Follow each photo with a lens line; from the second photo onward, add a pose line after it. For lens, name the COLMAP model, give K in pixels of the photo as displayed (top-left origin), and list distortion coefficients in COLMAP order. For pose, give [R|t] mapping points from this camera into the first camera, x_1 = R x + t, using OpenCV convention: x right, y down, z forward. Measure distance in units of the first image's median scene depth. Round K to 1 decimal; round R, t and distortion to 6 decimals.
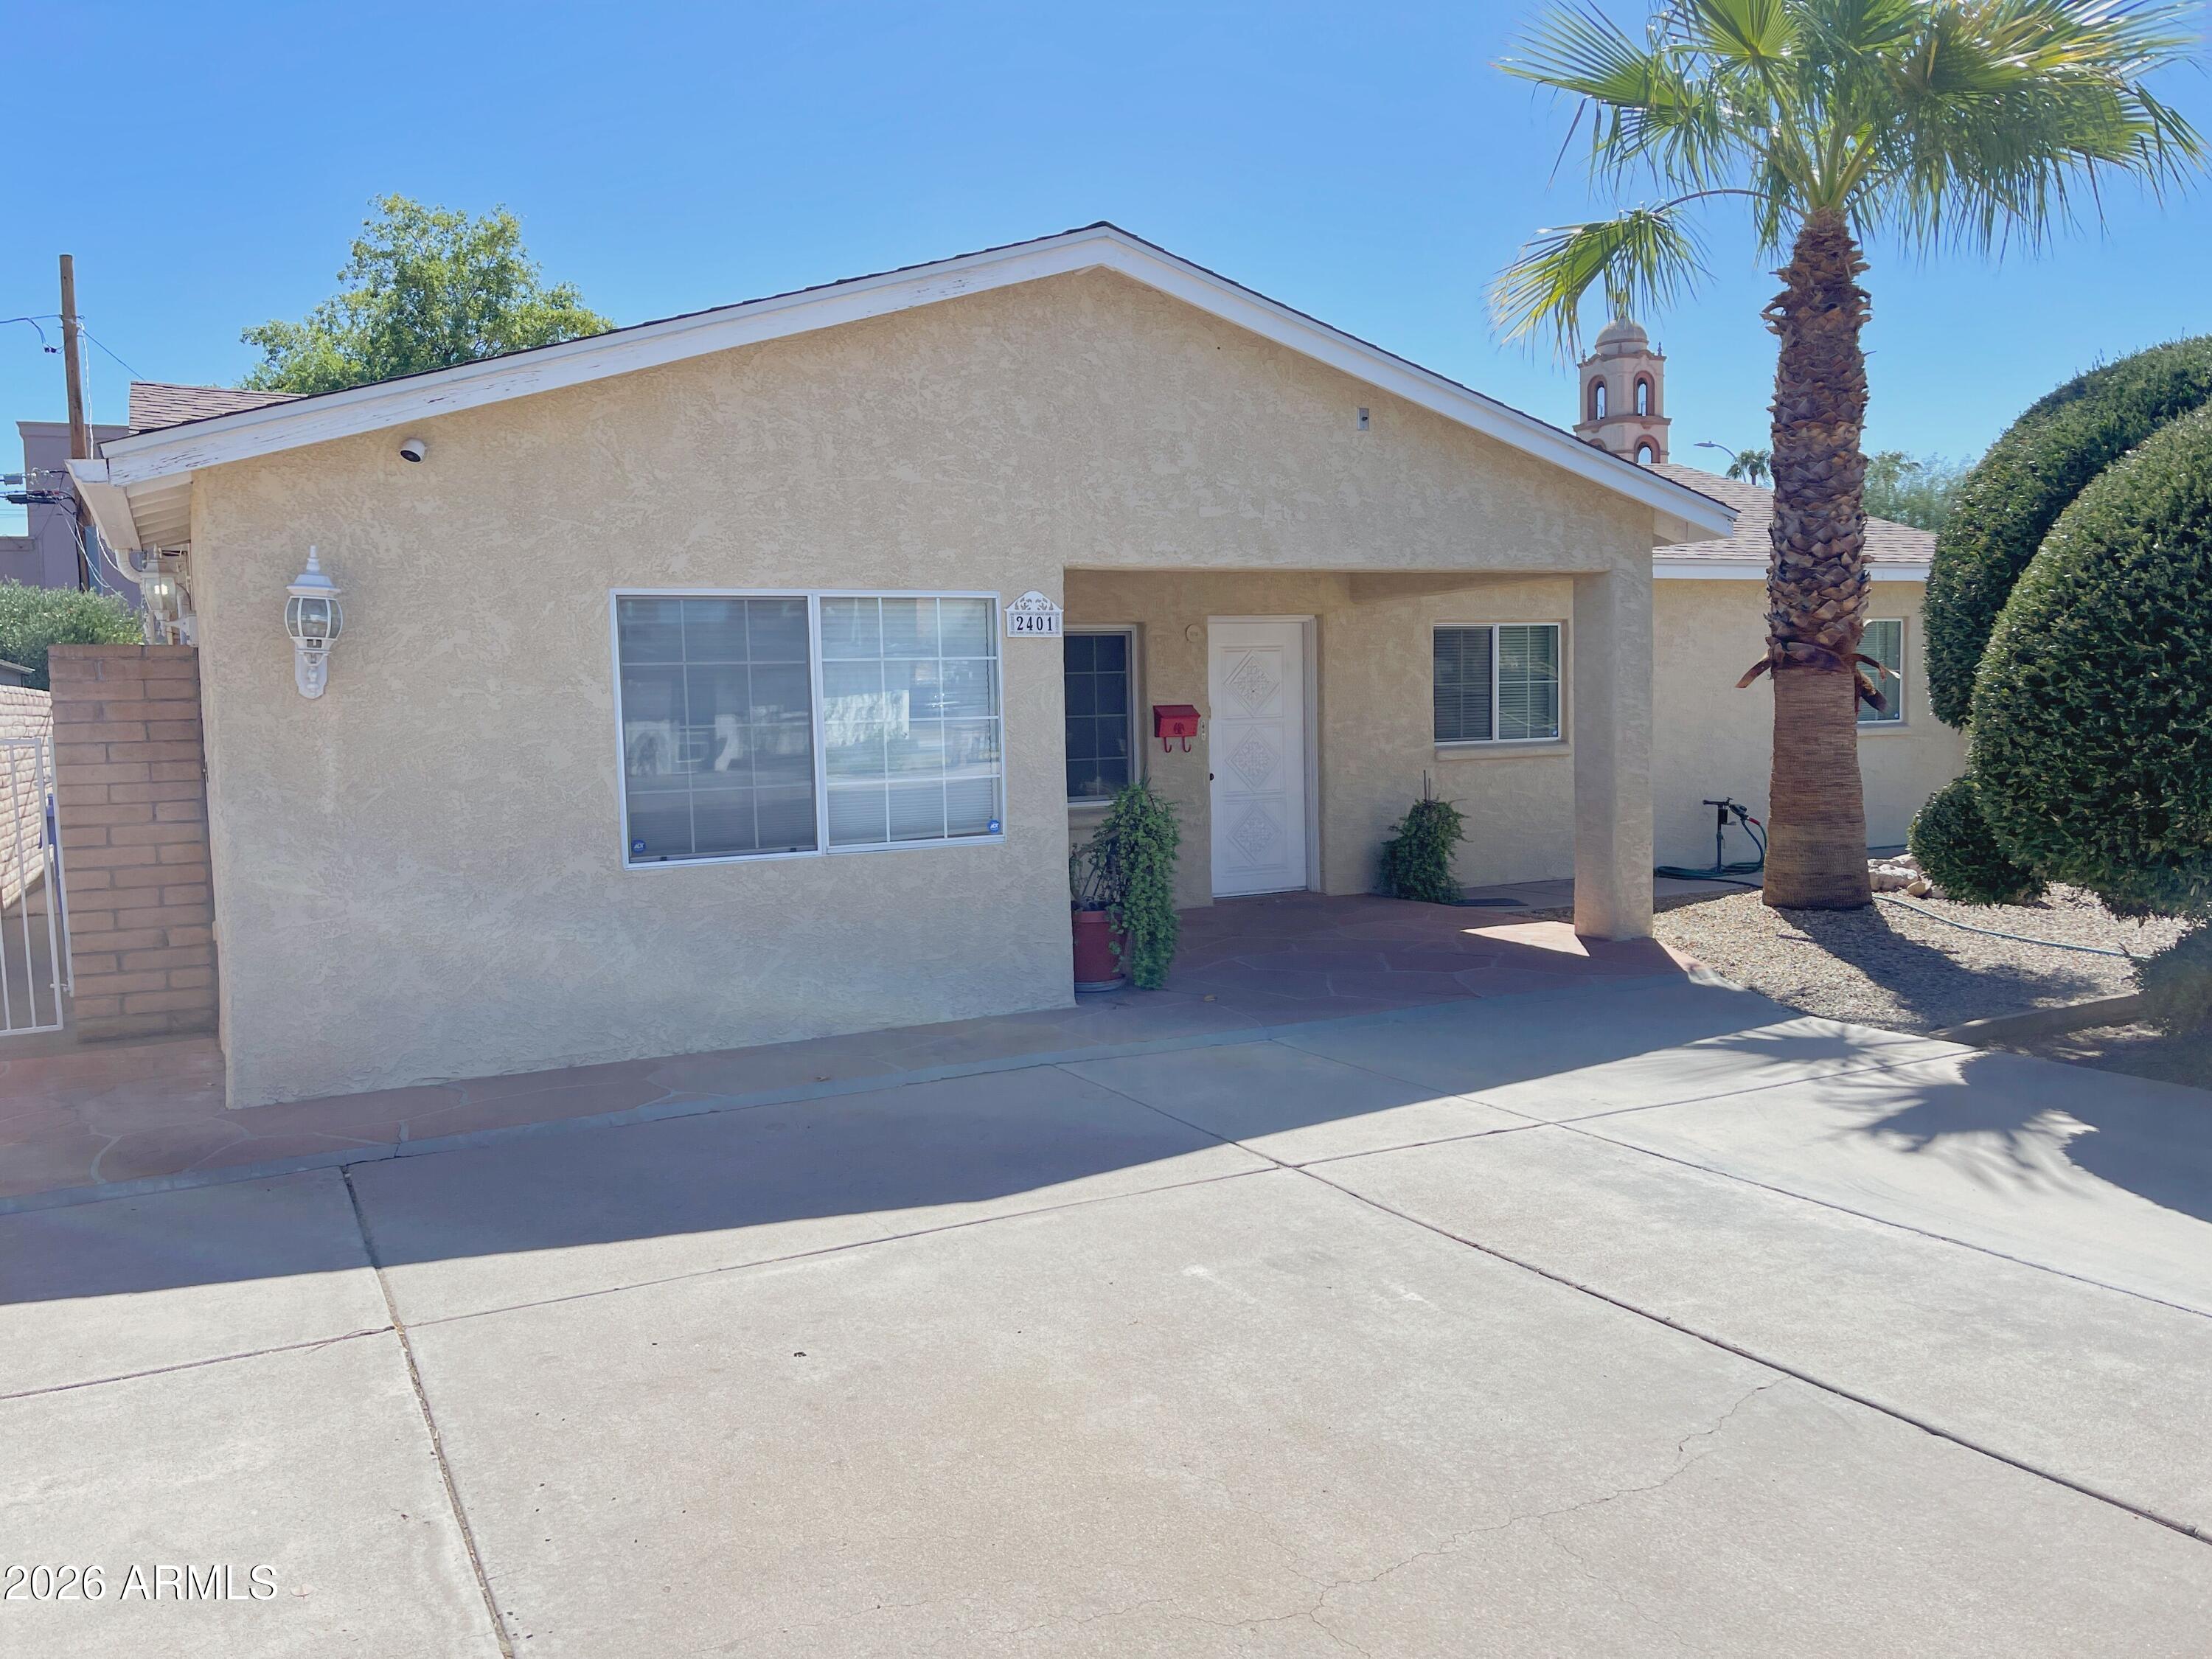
lens RADIAL K [[1664.8, 0, 1088.8], [0, 1664.8, 821.7], [0, 0, 1]] dist [0.057351, -0.016738]
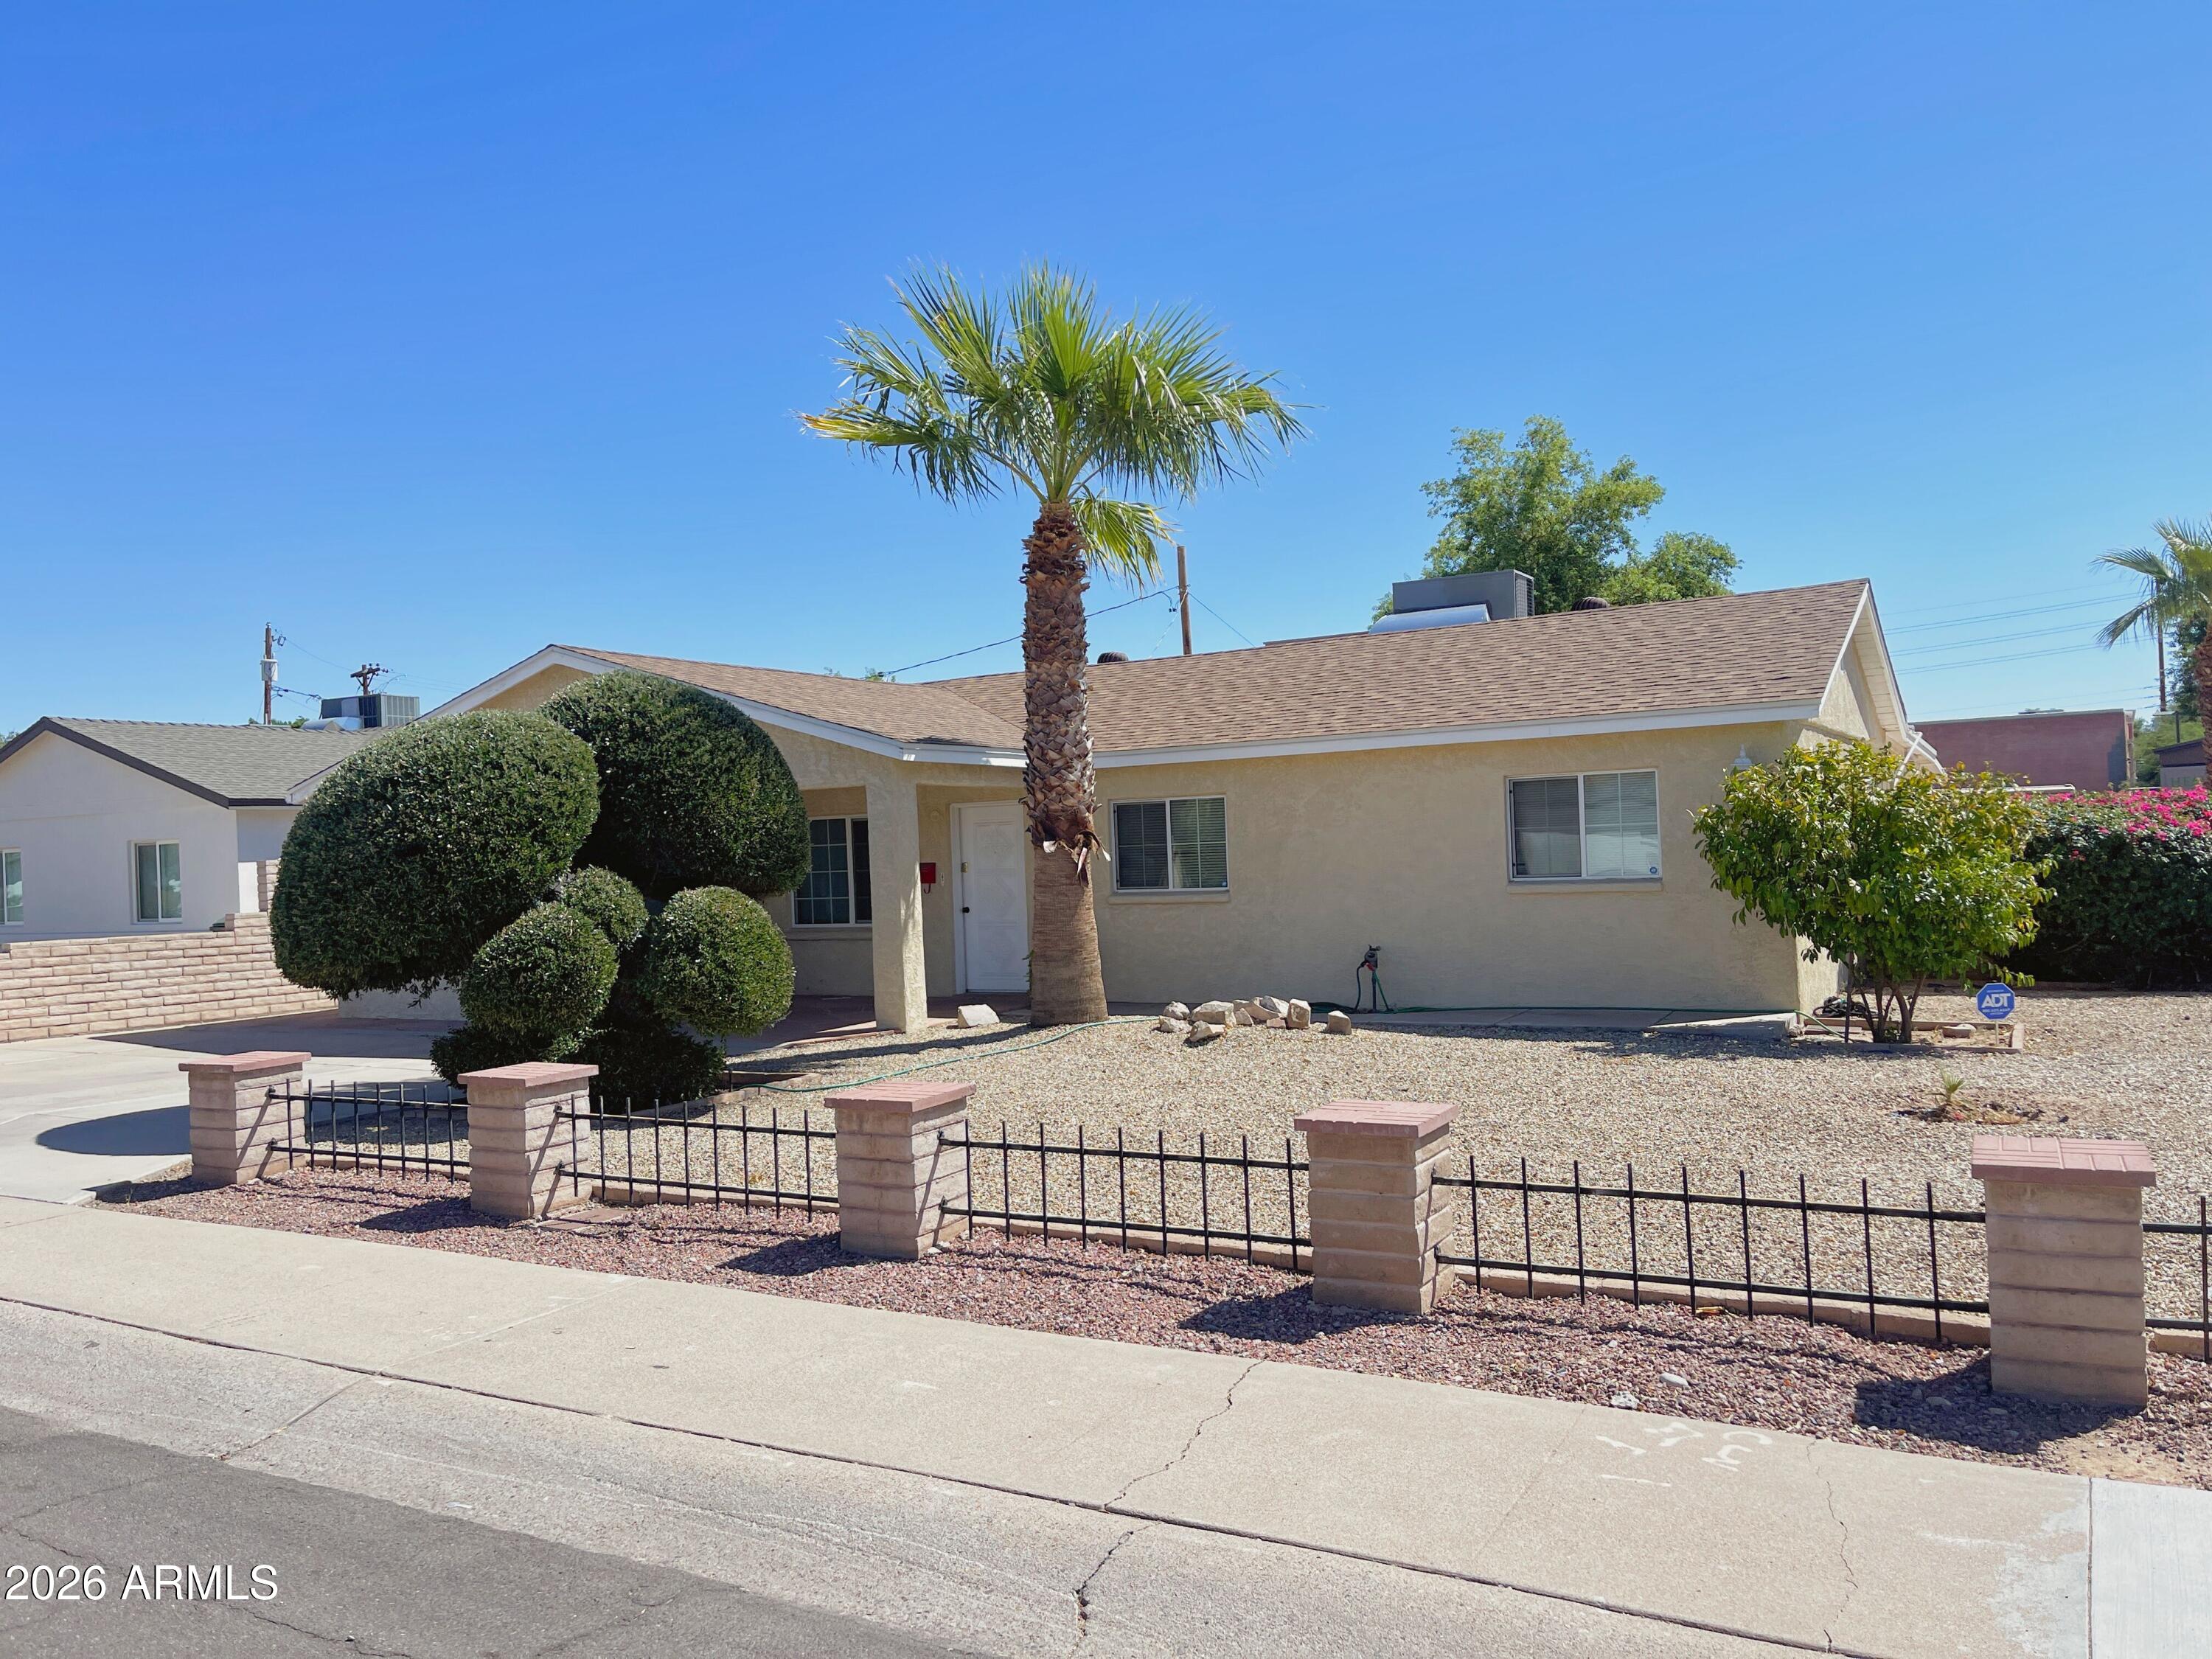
lens RADIAL K [[1664.8, 0, 1095.4], [0, 1664.8, 818.5], [0, 0, 1]] dist [0.057351, -0.016738]
pose [[0.541773, -0.010795, -0.840455, 2.115154], [-0.038719, 0.998536, -0.037784, -0.086367], [0.839632, 0.053012, 0.540562, 0.435944]]
